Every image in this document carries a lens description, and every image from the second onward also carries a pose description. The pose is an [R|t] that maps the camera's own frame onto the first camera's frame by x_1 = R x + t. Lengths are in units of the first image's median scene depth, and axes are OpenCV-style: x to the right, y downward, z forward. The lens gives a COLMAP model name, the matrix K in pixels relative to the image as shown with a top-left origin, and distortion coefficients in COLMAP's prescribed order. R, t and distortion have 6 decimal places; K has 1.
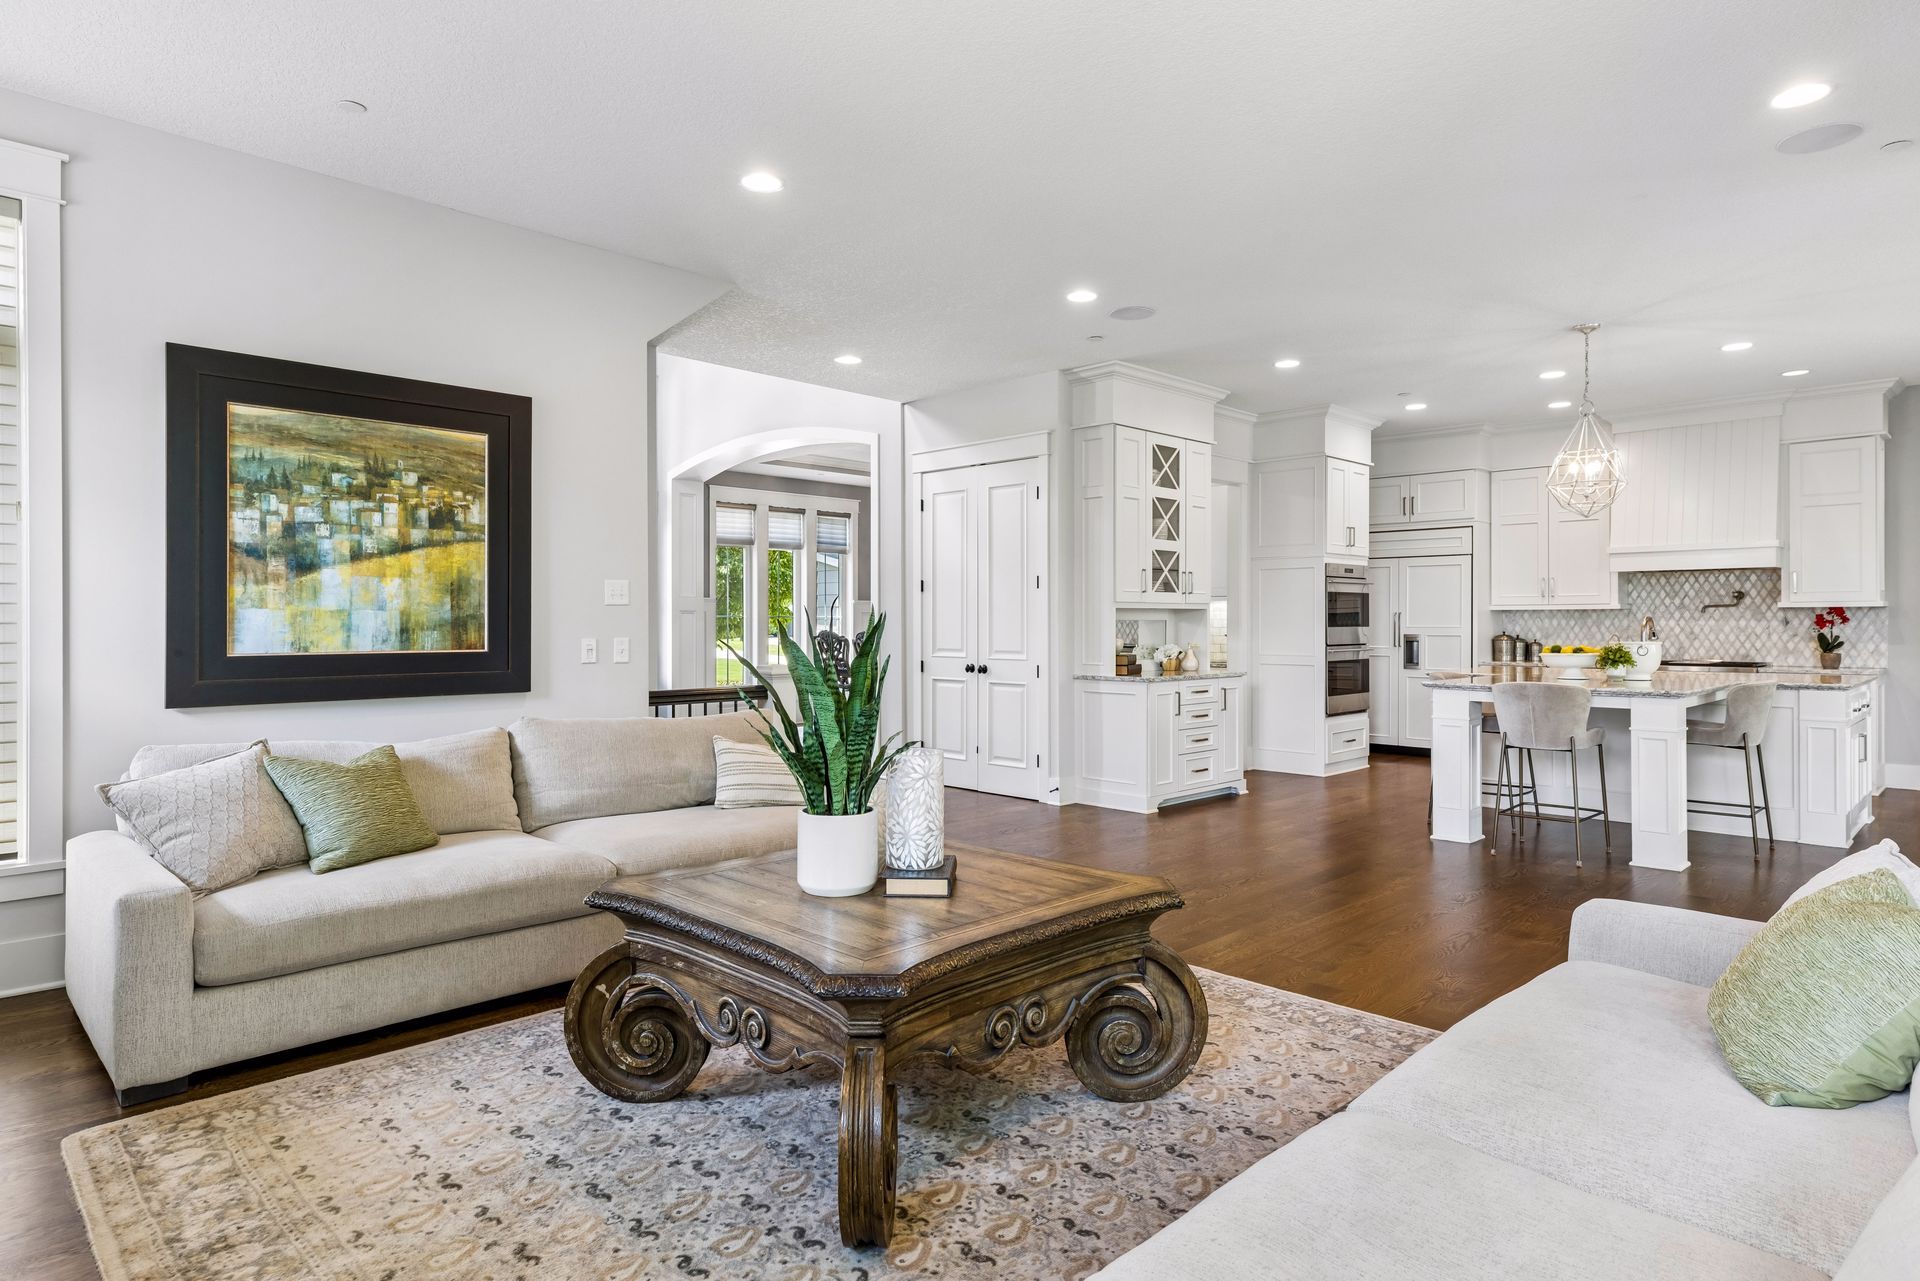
lens RADIAL K [[1080.7, 0, 954.2], [0, 1080.7, 630.5], [0, 0, 1]] dist [0.003205, 0.002017]
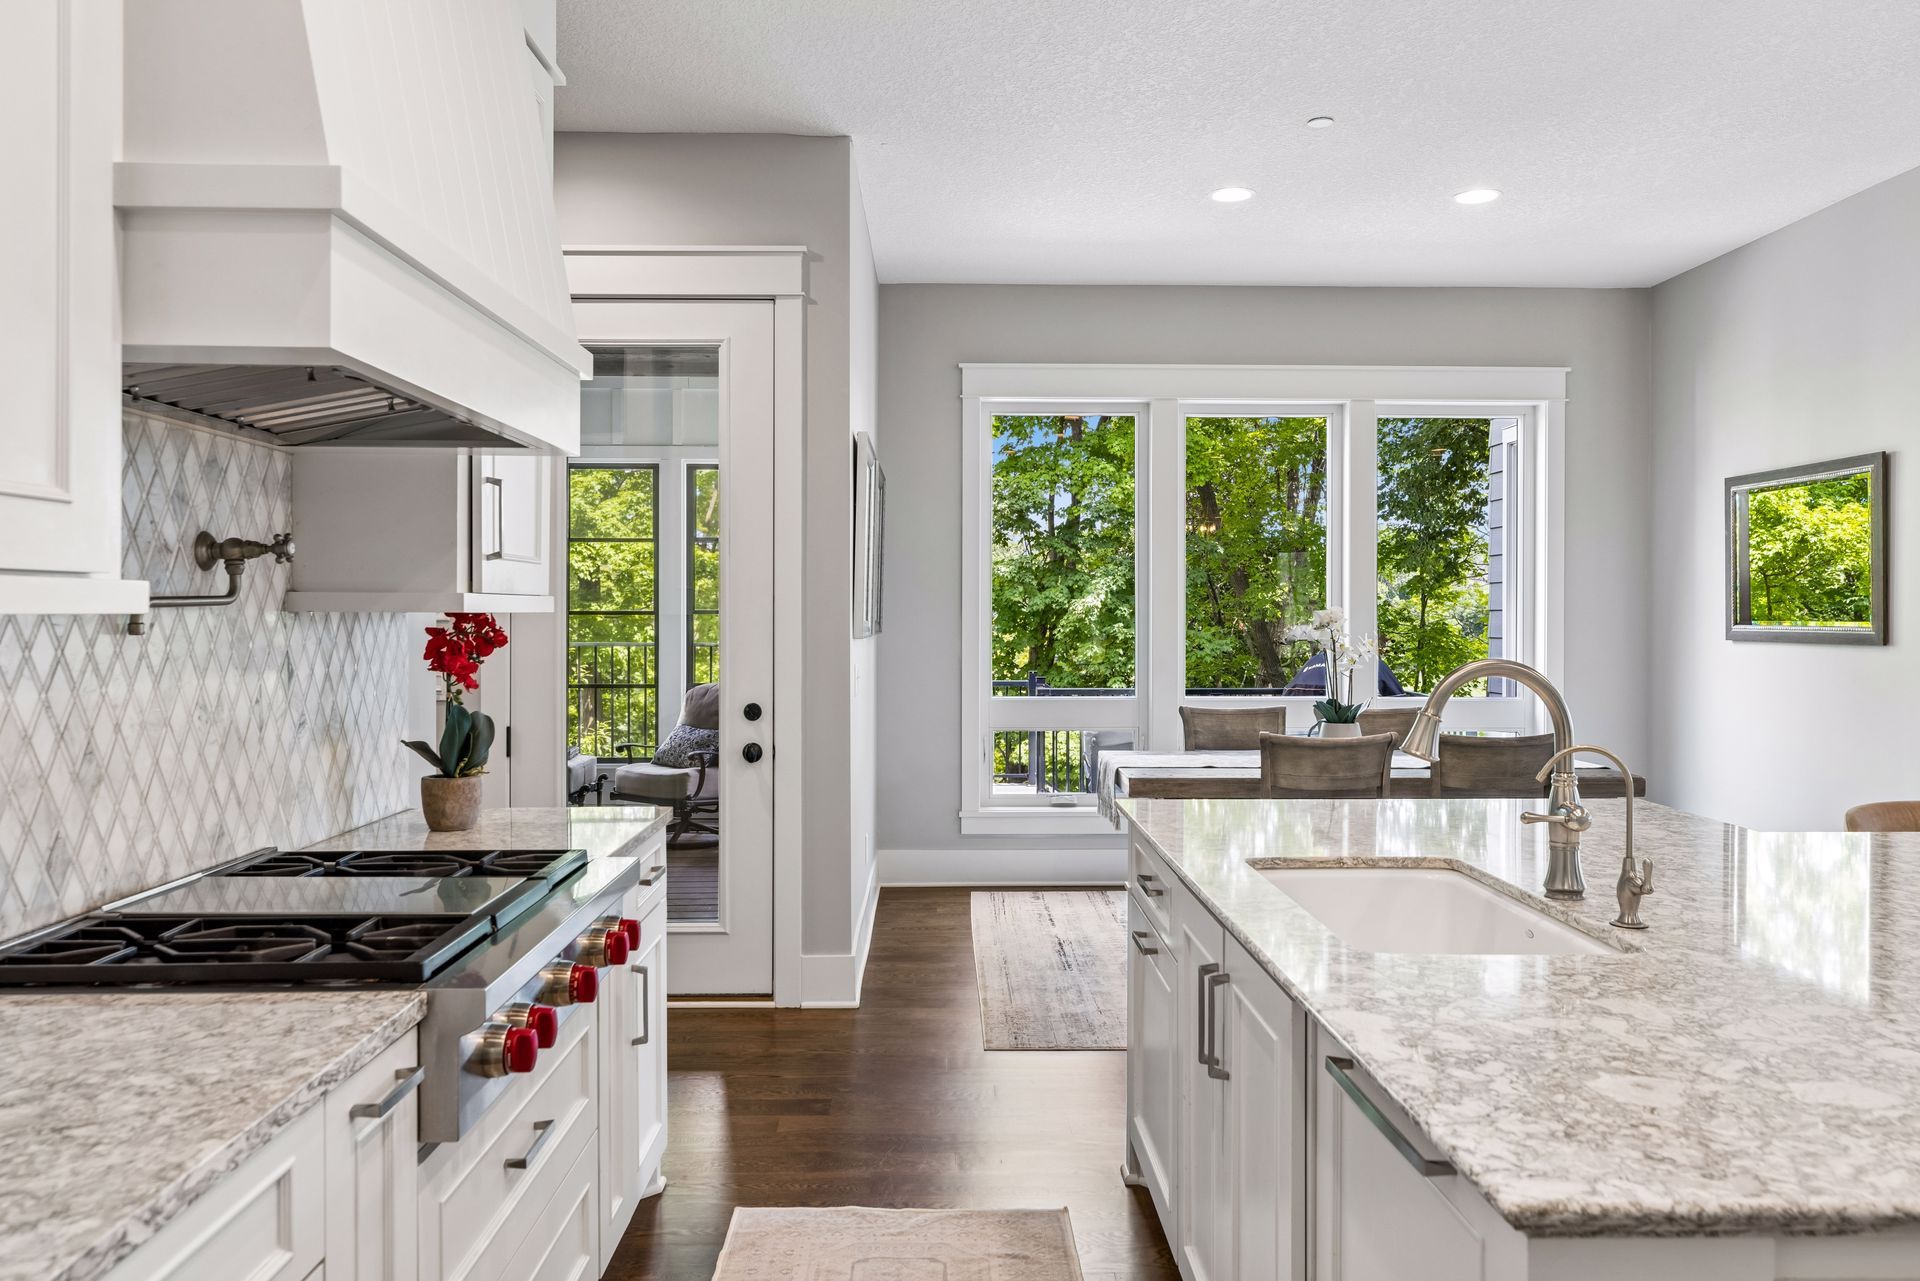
lens RADIAL K [[1406.0, 0, 962.5], [0, 1406.0, 632.4], [0, 0, 1]] dist [0.010575, -0.000128]
pose [[-0.721799, -0.005258, 0.692082, 0.481412], [0.007531, 0.999852, 0.015450, -0.022425], [-0.692061, 0.016364, -0.721653, 1.221773]]
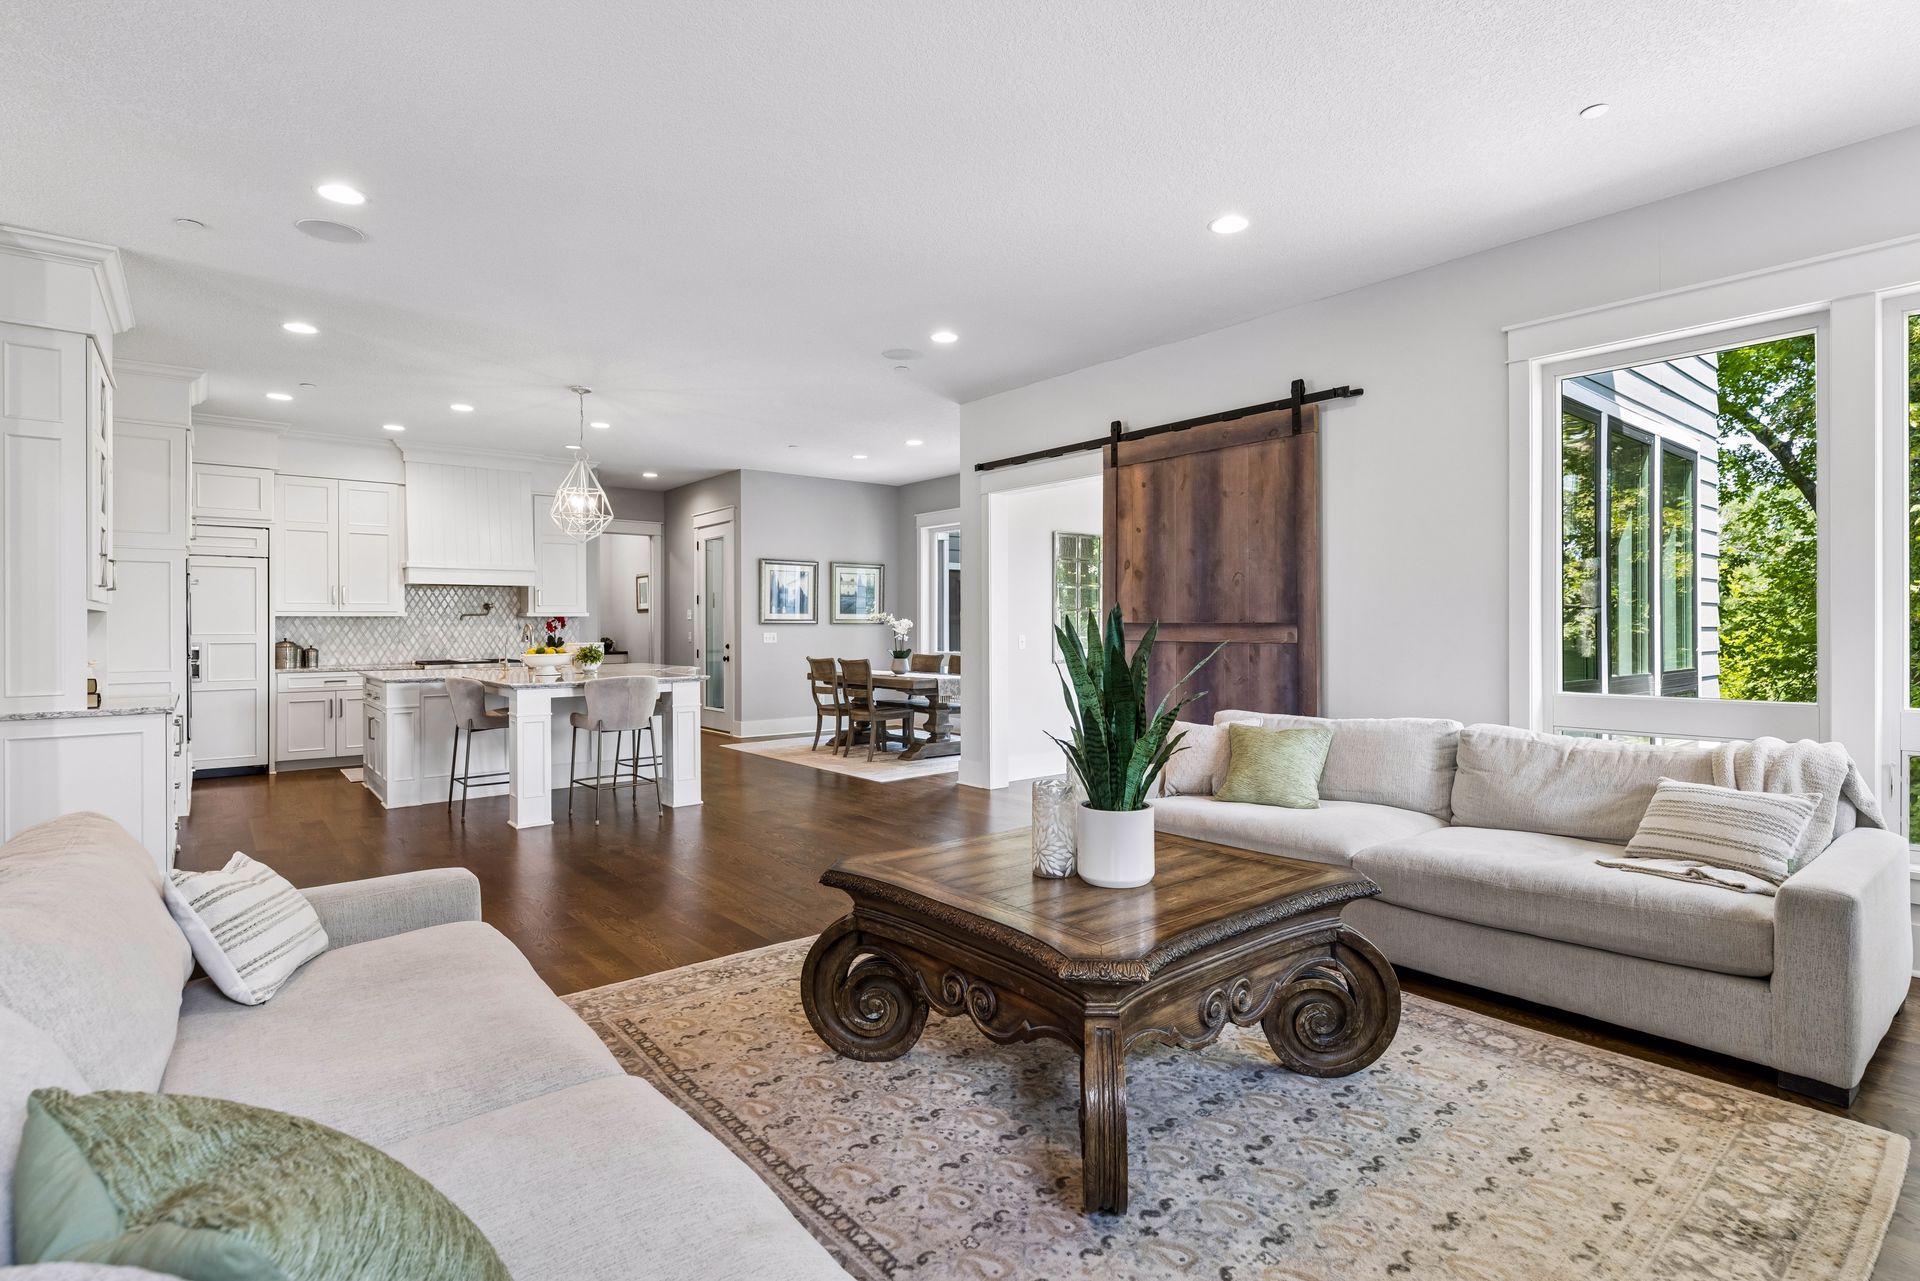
lens RADIAL K [[945.4, 0, 983.5], [0, 945.4, 620.1], [0, 0, 1]] dist [-0.003848, -0.001362]
pose [[0.080006, 0.005662, 0.996778, -0.367440], [0.011230, 0.999915, -0.006581, -0.003179], [-0.996731, 0.011720, 0.079936, 0.372320]]
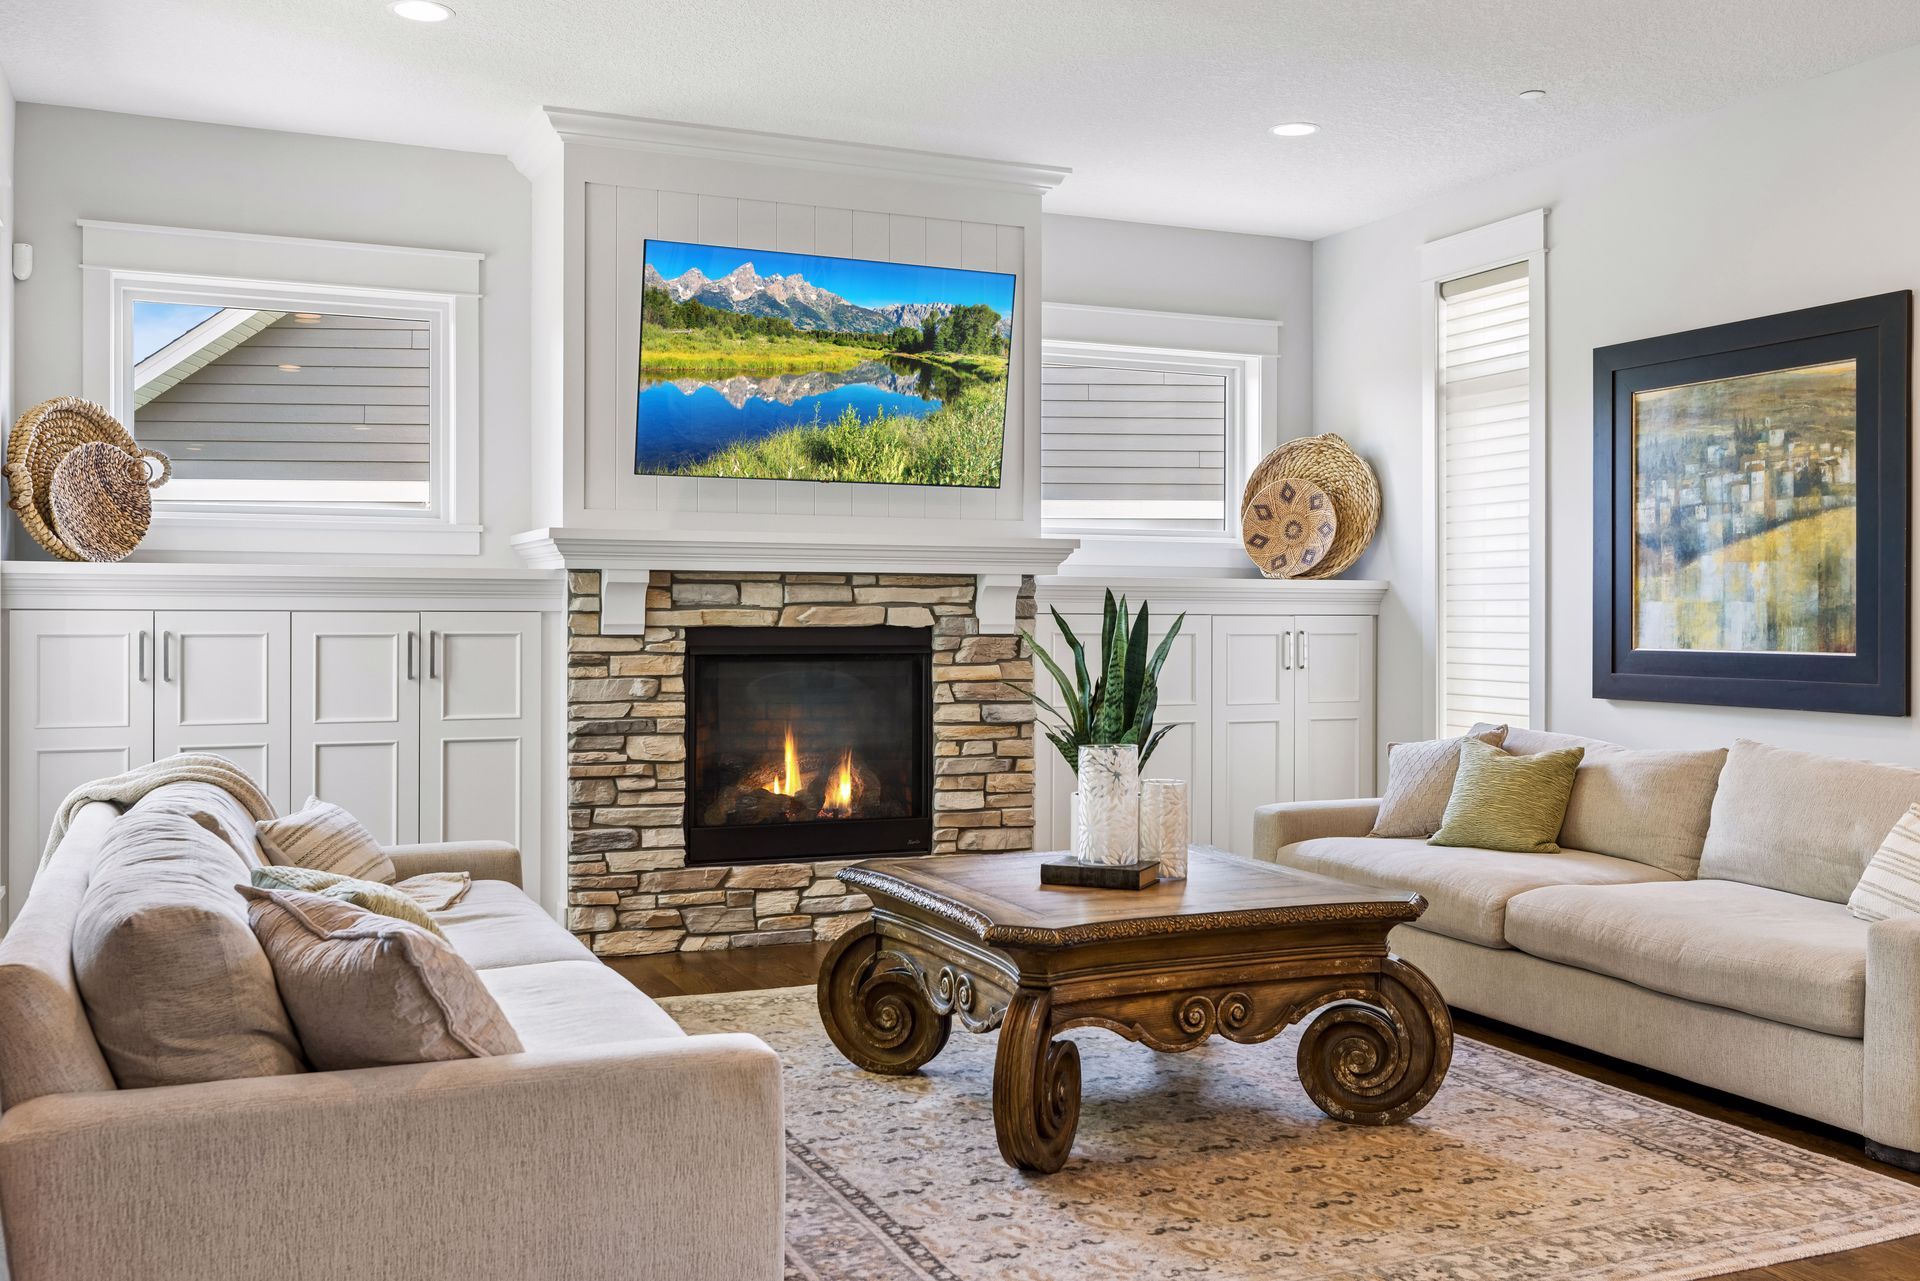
lens RADIAL K [[1733.6, 0, 977.2], [0, 1733.6, 620.0], [0, 0, 1]] dist [0.002481, 0.008840]
pose [[-0.353743, -0.000735, -0.935342, 0.526120], [-0.012546, 0.999913, 0.003959, -0.001312], [0.935259, 0.013136, -0.353721, 0.518647]]
